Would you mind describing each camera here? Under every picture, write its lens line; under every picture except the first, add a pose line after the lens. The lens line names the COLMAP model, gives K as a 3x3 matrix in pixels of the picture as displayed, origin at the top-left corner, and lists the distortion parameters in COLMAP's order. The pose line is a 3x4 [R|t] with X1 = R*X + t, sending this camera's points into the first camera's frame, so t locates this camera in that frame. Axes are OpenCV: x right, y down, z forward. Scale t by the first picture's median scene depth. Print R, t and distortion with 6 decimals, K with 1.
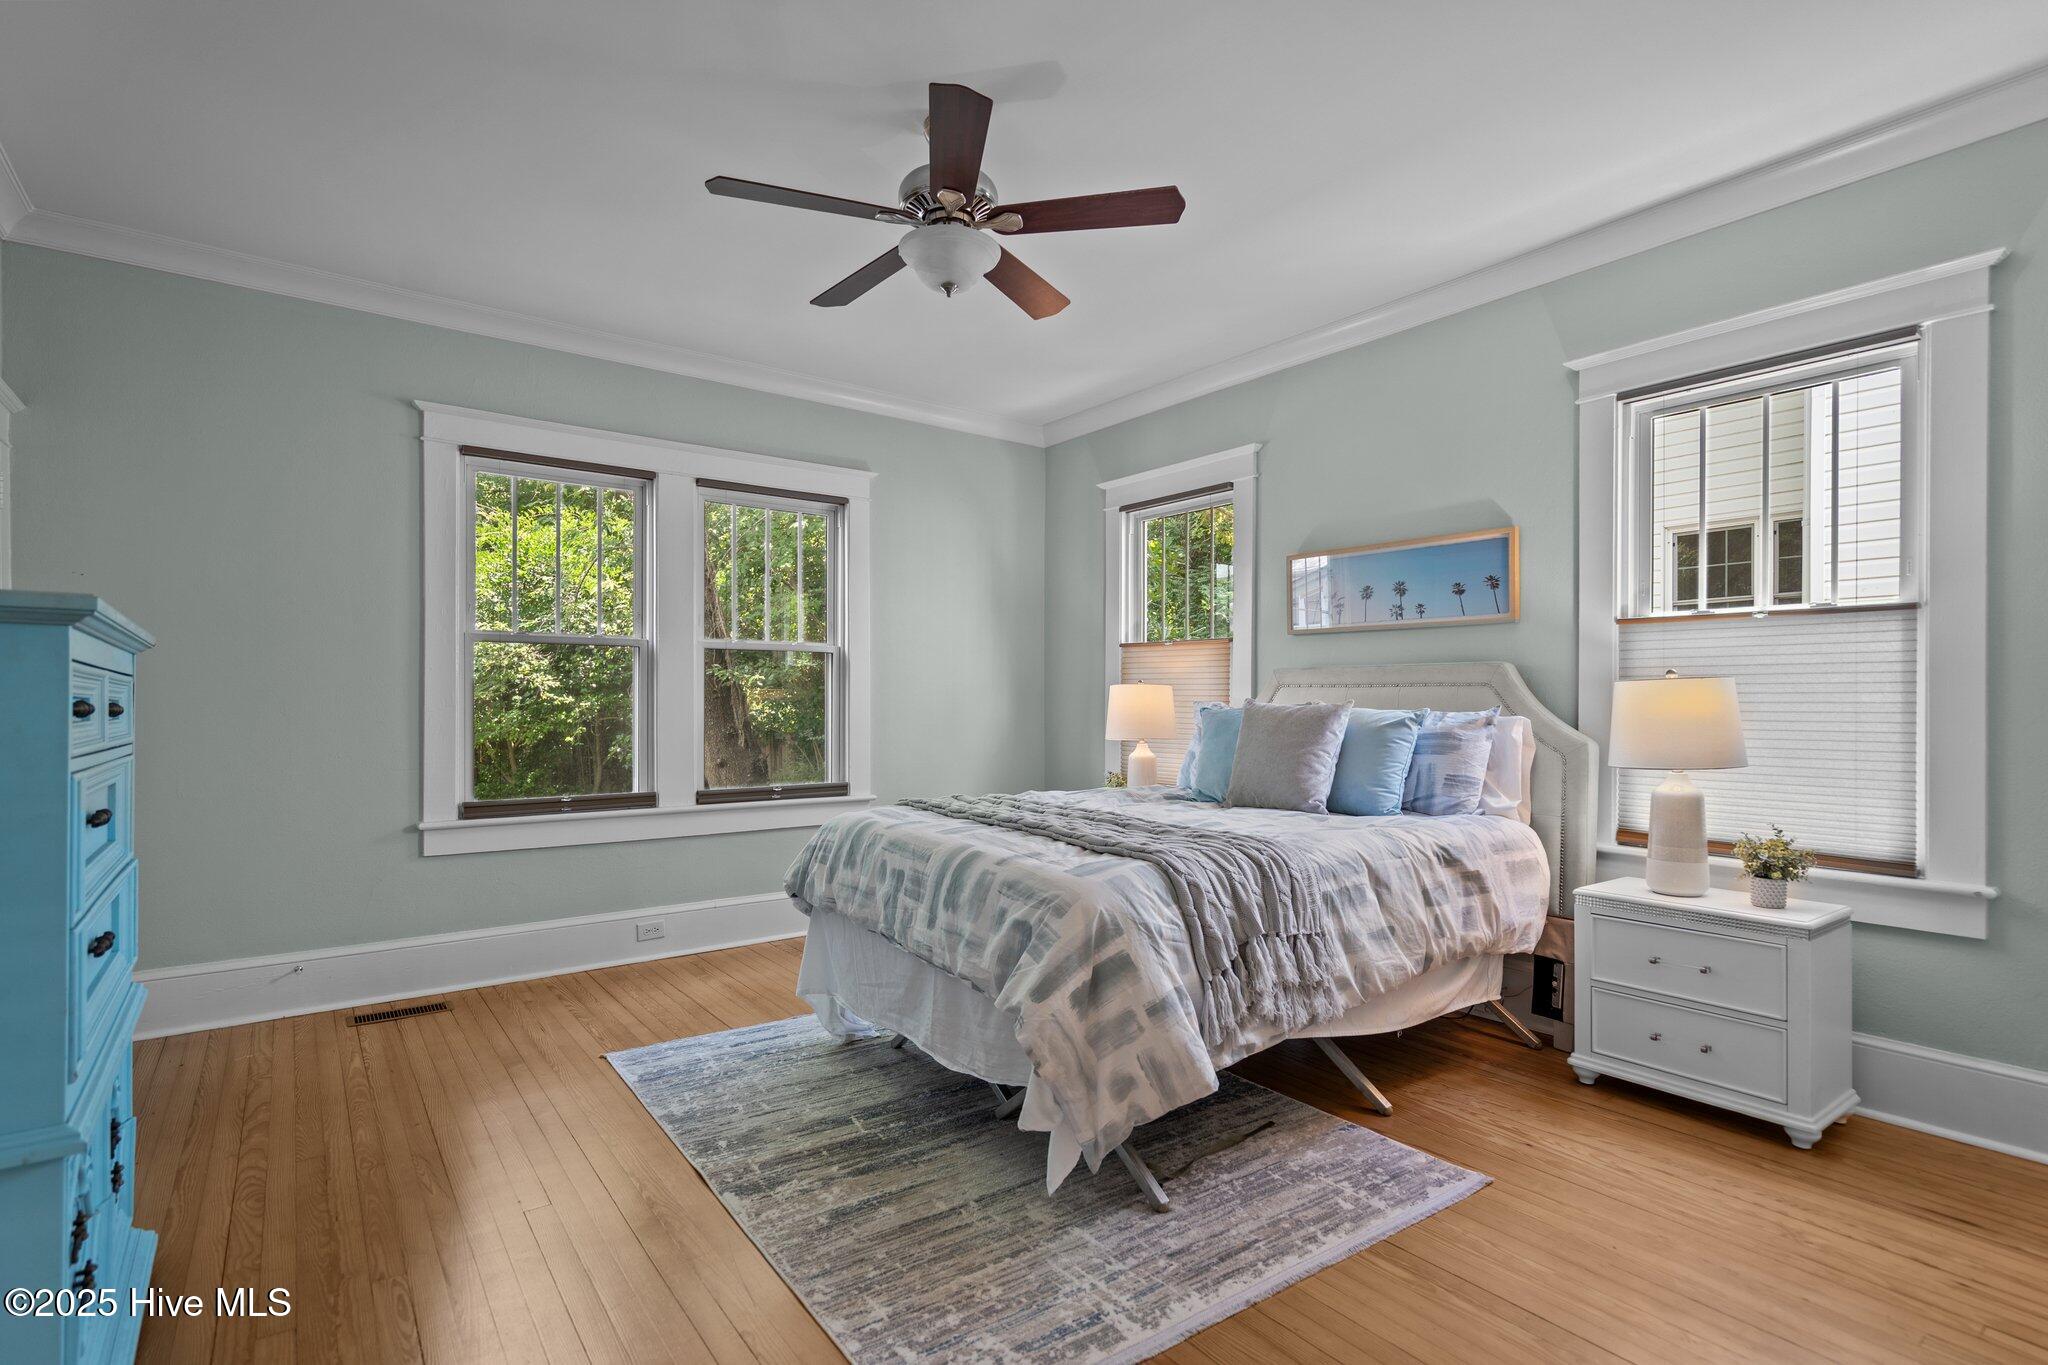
lens RADIAL K [[1008.1, 0, 1025.2], [0, 1008.1, 688.2], [0, 0, 1]] dist [-0.000603, 0.001046]
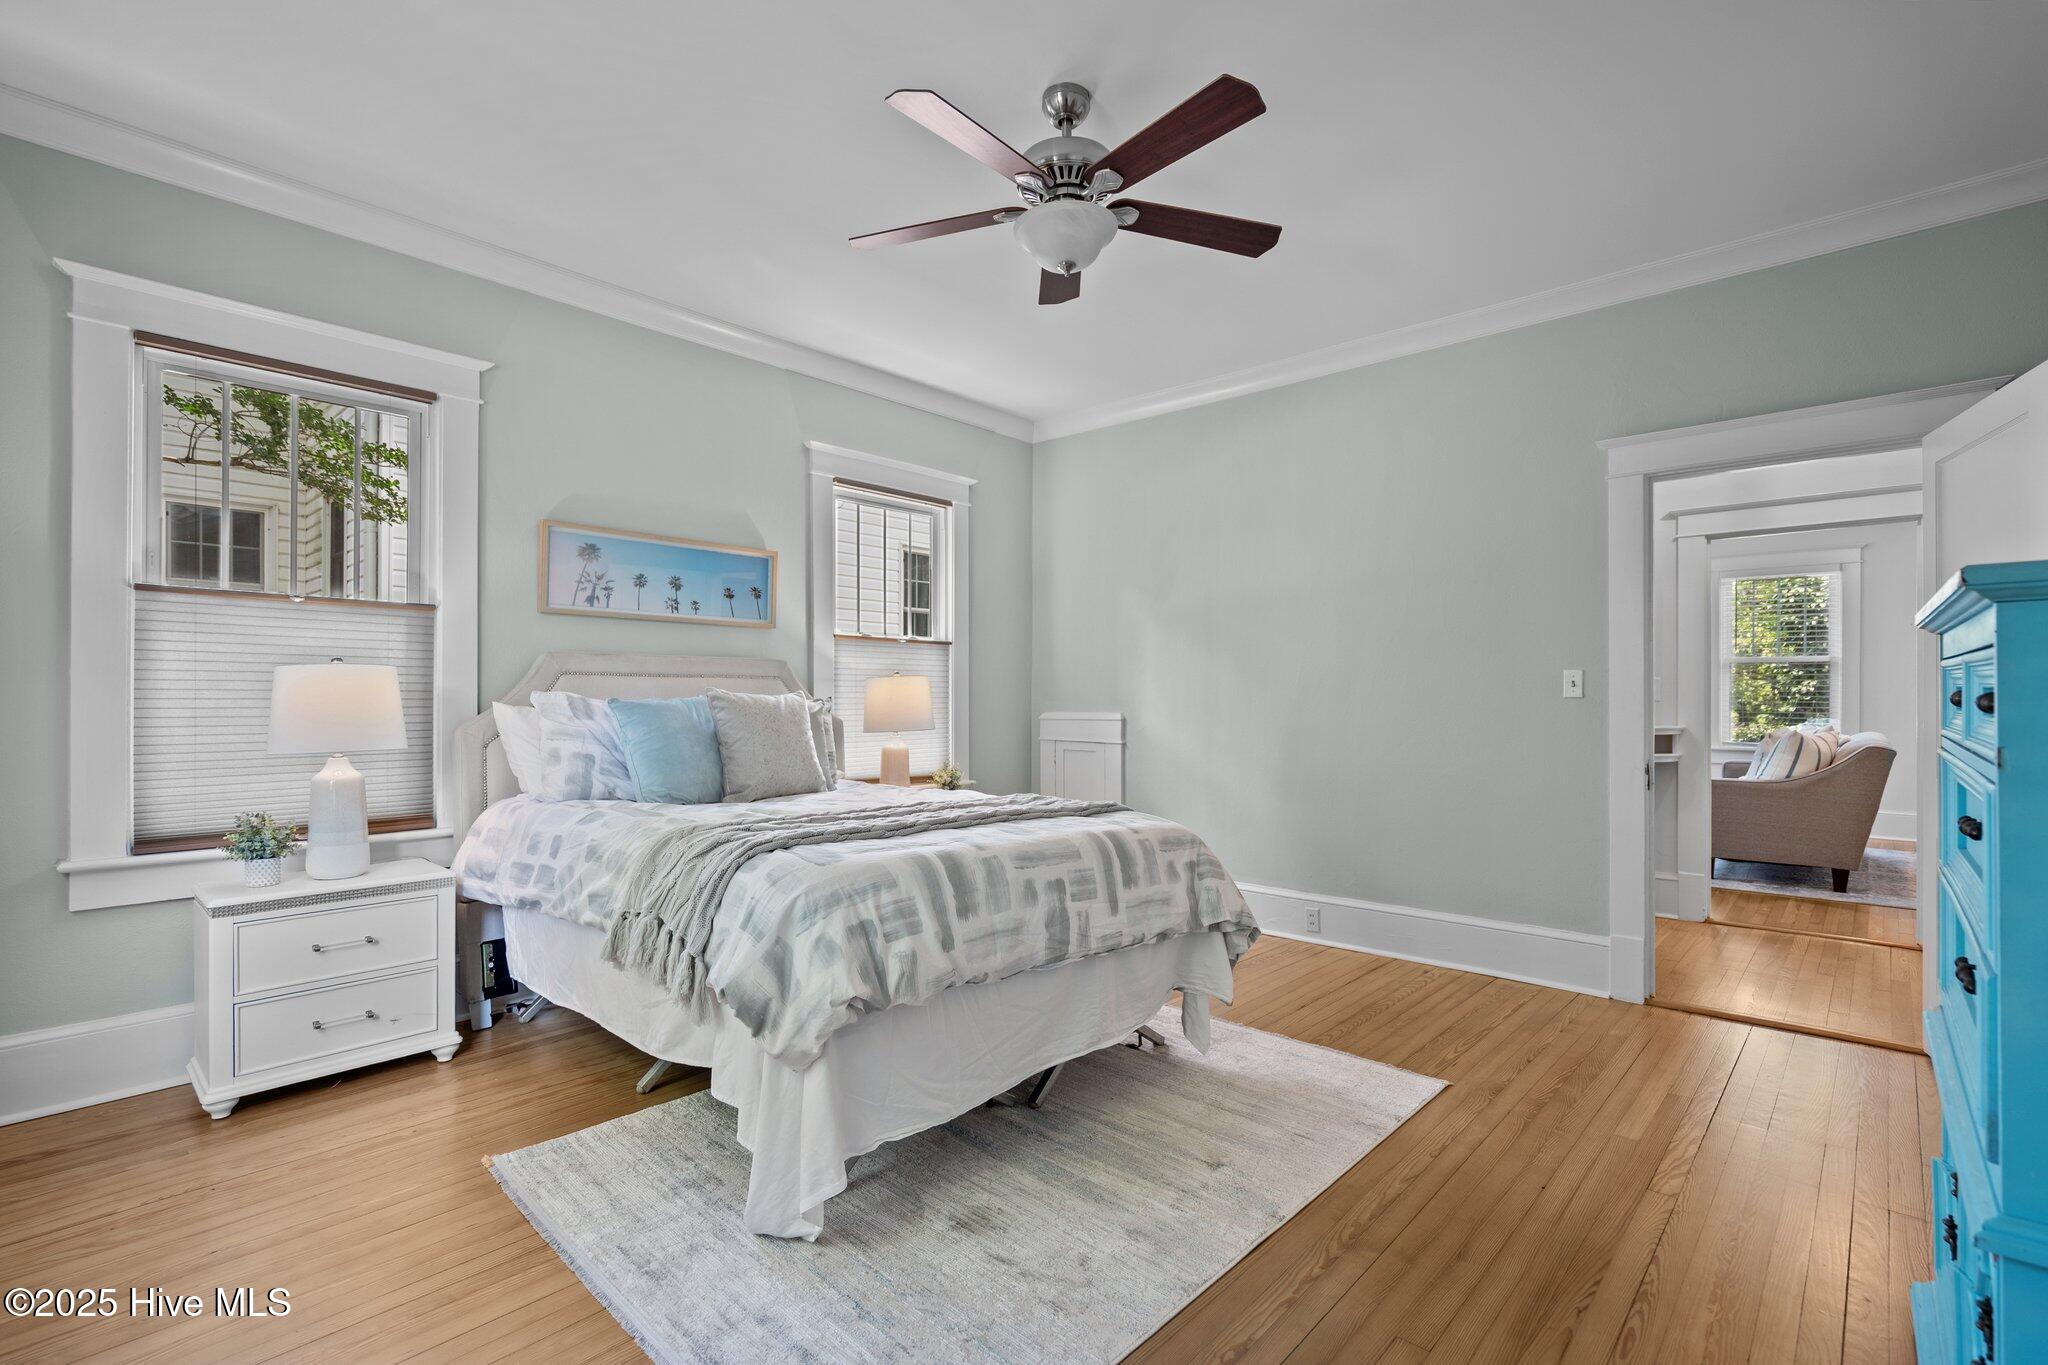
lens RADIAL K [[933.4, 0, 1023.4], [0, 933.4, 694.6], [0, 0, 1]] dist [0.000982, 0.000612]
pose [[-0.199022, -0.005620, 0.979979, -0.784038], [-0.015412, 0.999878, 0.002604, 0.010953], [-0.979874, -0.014585, -0.199084, 1.002947]]
